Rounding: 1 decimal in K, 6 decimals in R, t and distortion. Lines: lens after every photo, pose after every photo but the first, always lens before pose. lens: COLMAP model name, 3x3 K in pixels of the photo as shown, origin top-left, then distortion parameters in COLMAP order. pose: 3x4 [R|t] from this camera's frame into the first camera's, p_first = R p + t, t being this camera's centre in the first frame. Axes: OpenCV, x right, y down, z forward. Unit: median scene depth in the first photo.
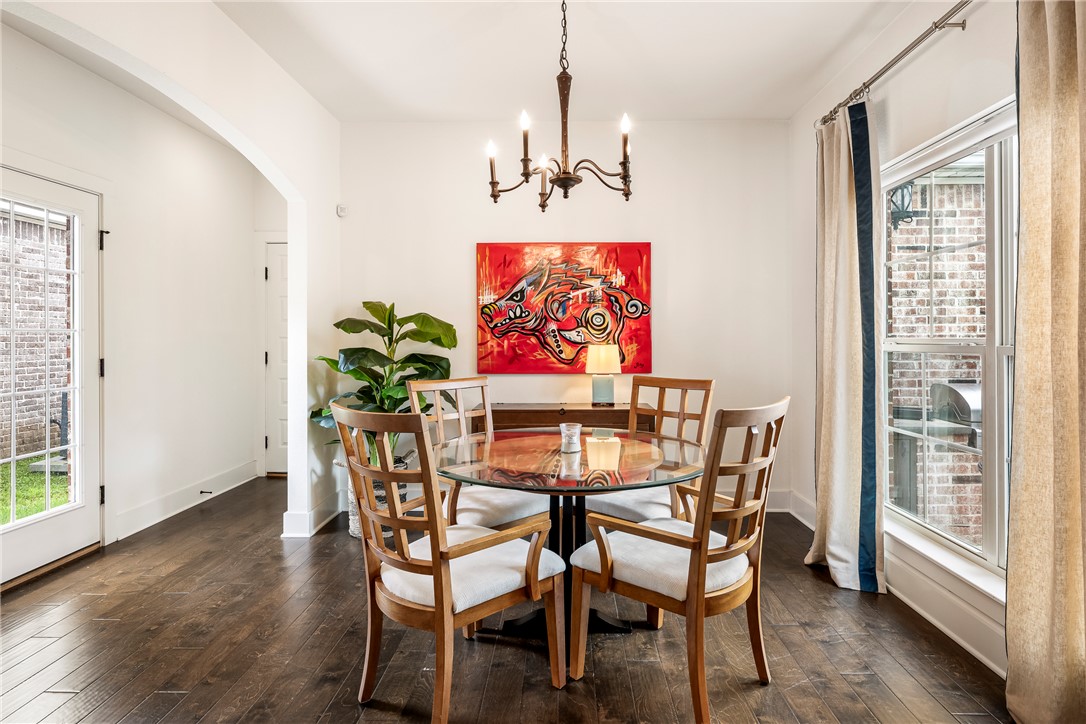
lens RADIAL K [[551.3, 0, 556.8], [0, 551.3, 335.2], [0, 0, 1]] dist [0.005237, 0.000088]
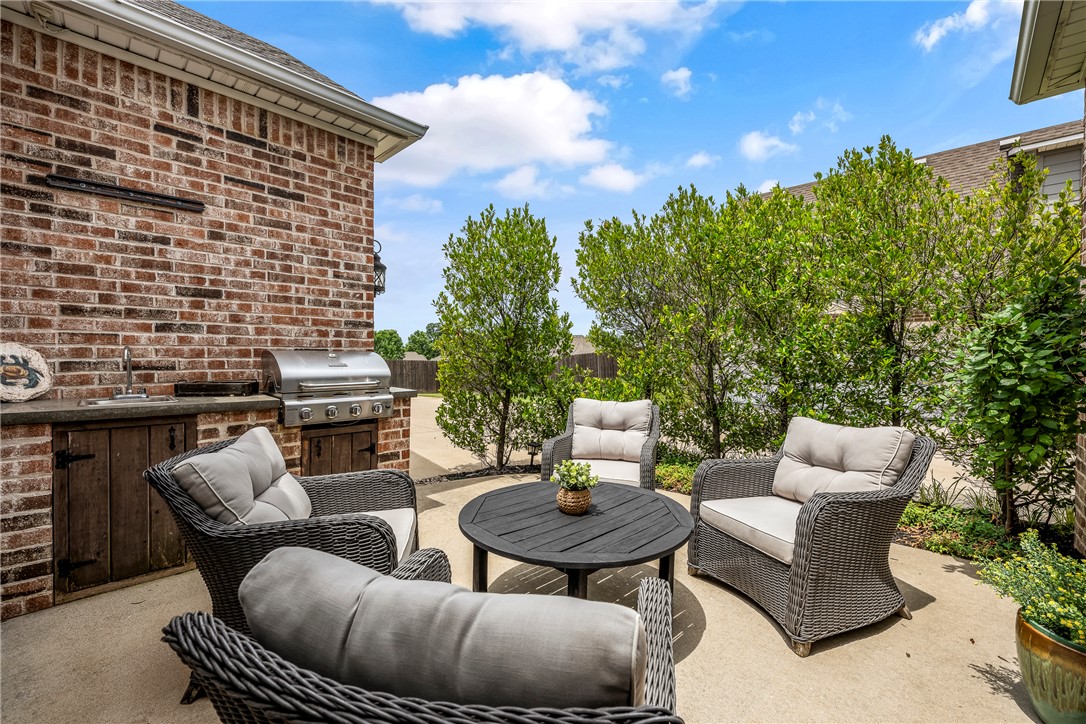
lens RADIAL K [[426.2, 0, 538.2], [0, 426.2, 362.5], [0, 0, 1]] dist [-0.006596, 0.000035]
pose [[0.714532, -0.001063, 0.699602, 0.516536], [-0.008138, 0.999919, 0.009831, 0.091455], [-0.699555, -0.012718, 0.714465, 0.265190]]
